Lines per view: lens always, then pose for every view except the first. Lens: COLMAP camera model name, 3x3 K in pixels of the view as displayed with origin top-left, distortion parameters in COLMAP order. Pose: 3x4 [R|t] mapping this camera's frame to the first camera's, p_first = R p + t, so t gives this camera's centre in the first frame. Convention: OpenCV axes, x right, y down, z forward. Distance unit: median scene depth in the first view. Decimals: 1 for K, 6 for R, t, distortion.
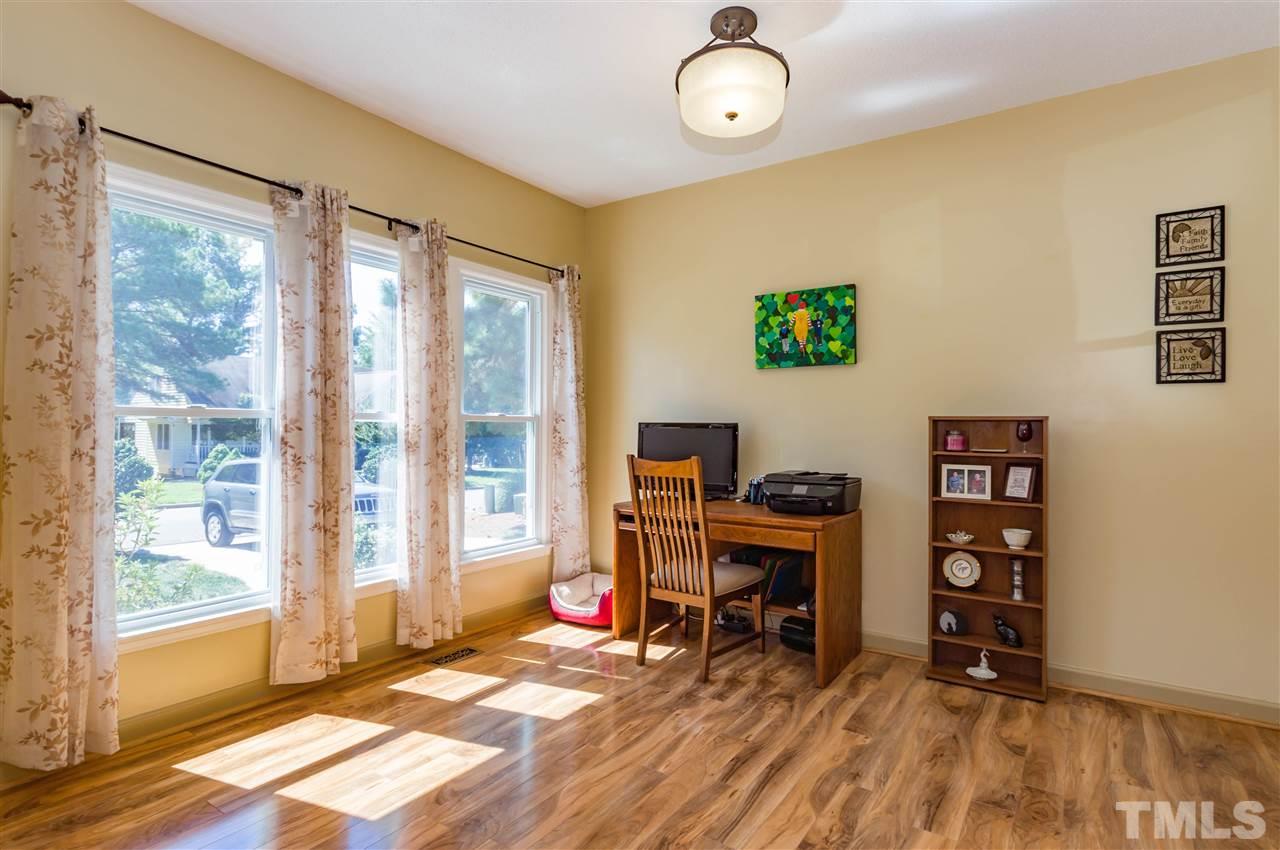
lens RADIAL K [[653.5, 0, 640.1], [0, 653.5, 425.8], [0, 0, 1]] dist [-0.000082, -0.000245]
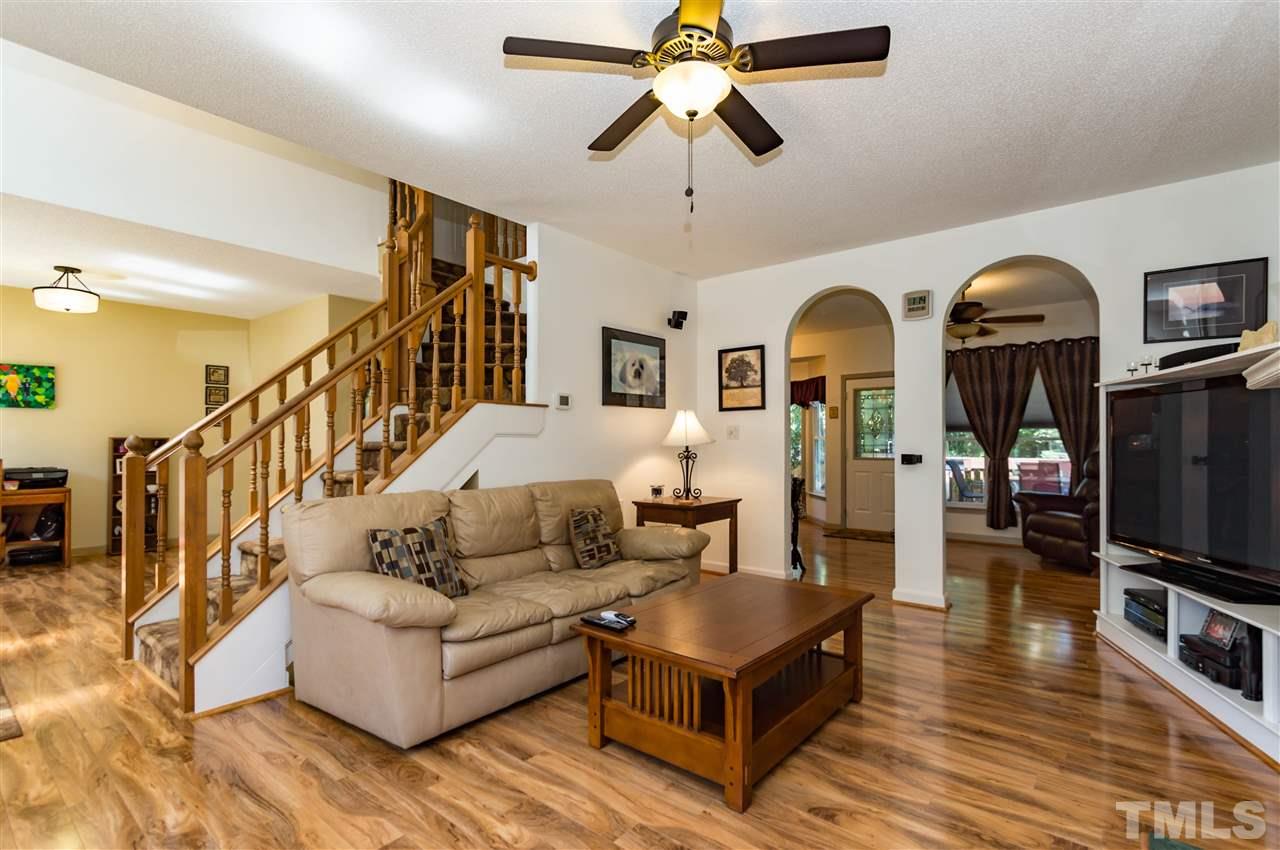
lens RADIAL K [[592.3, 0, 636.7], [0, 592.3, 431.2], [0, 0, 1]] dist [0.011751, -0.005325]
pose [[0.101596, 0.010429, 0.994771, -1.194240], [-0.002273, 0.999945, -0.010251, -0.016634], [-0.994823, -0.001220, 0.101614, -0.834574]]
